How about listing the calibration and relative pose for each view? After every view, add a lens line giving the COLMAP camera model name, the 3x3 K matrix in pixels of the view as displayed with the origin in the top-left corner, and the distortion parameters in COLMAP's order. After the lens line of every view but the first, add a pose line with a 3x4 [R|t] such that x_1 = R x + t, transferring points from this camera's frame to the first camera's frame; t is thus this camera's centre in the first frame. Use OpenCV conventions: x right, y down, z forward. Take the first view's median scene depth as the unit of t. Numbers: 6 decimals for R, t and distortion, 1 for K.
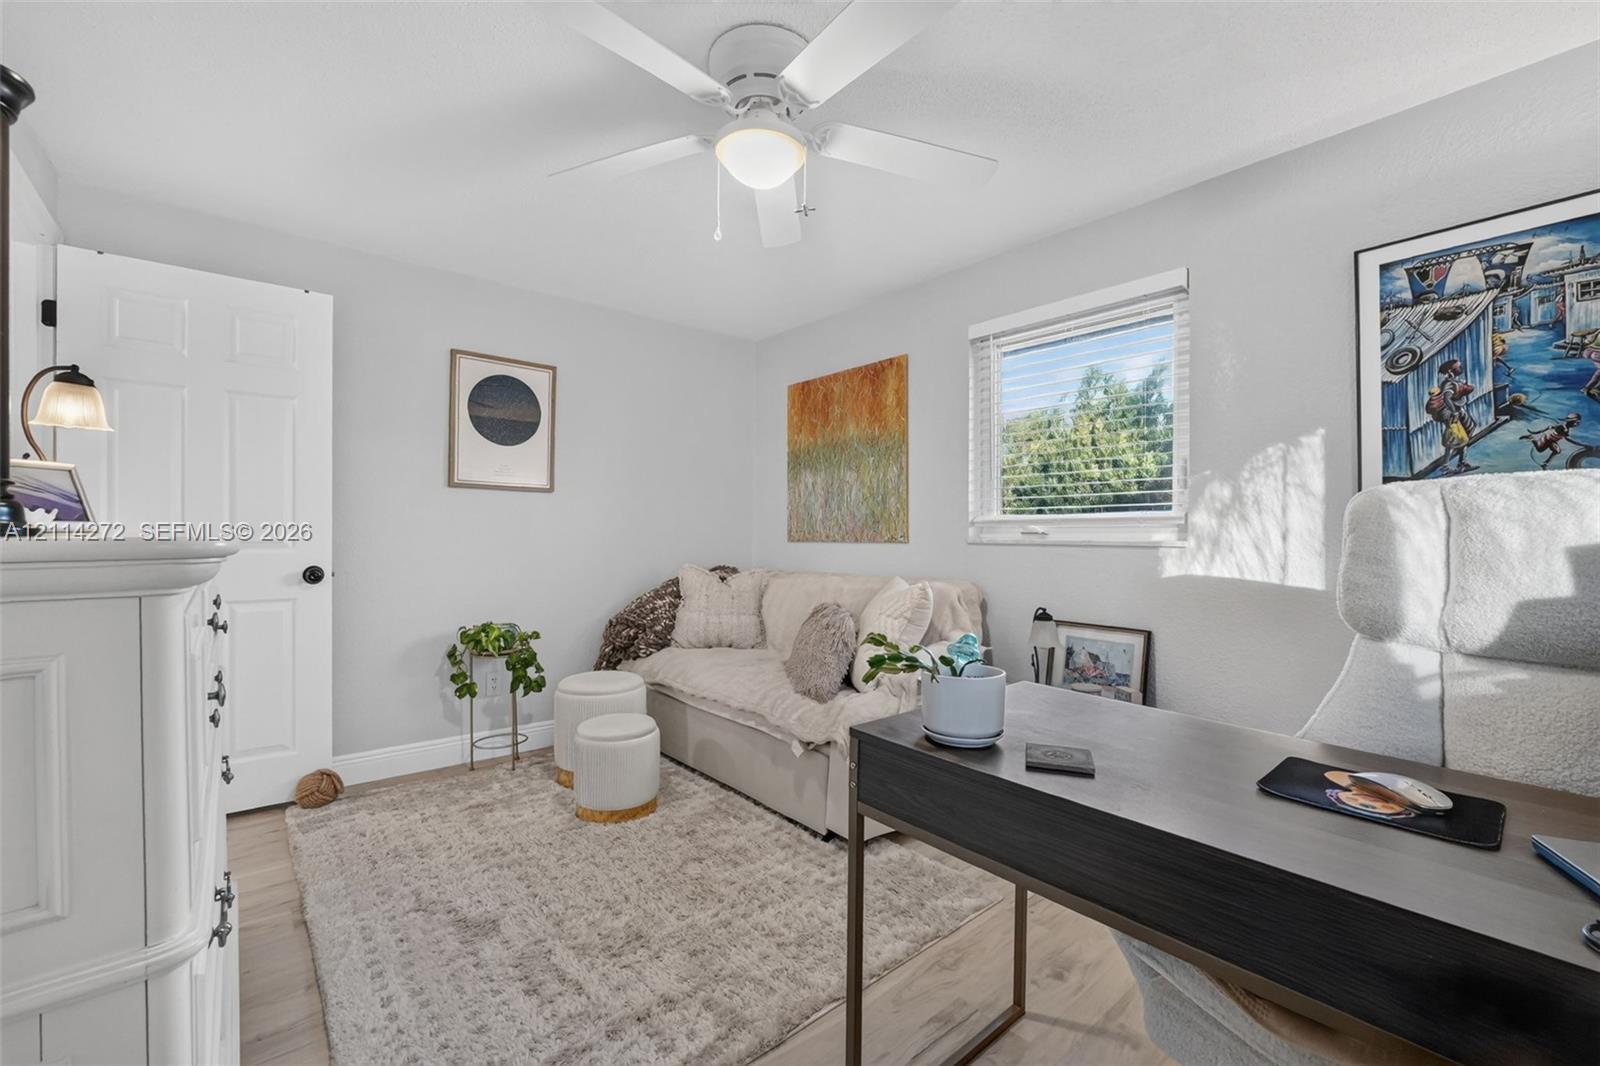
lens RADIAL K [[665.3, 0, 797.7], [0, 665.3, 530.0], [0, 0, 1]] dist [-0.001109, -0.000056]
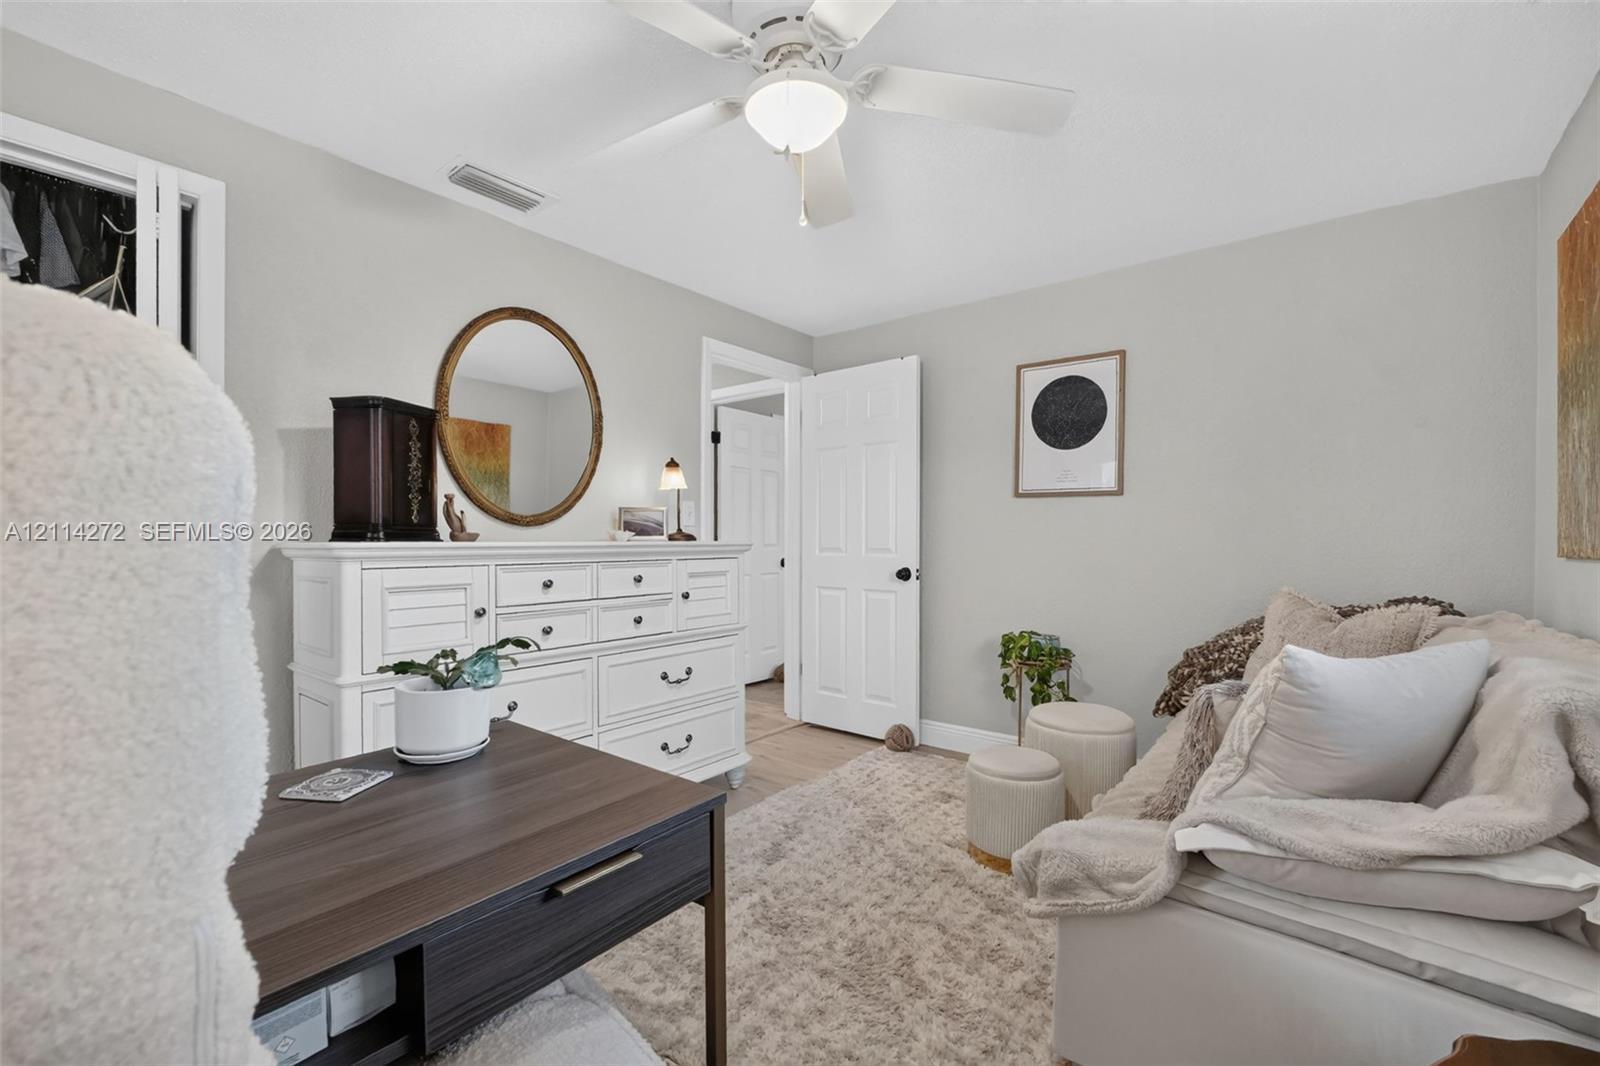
lens RADIAL K [[677.3, 0, 799.0], [0, 677.3, 546.7], [0, 0, 1]] dist [-0.004428, 0.000462]
pose [[0.217437, 0.007308, -0.976047, 0.448570], [0.007957, 0.999925, 0.009259, -0.000392], [0.976042, -0.009780, 0.217363, 0.439094]]
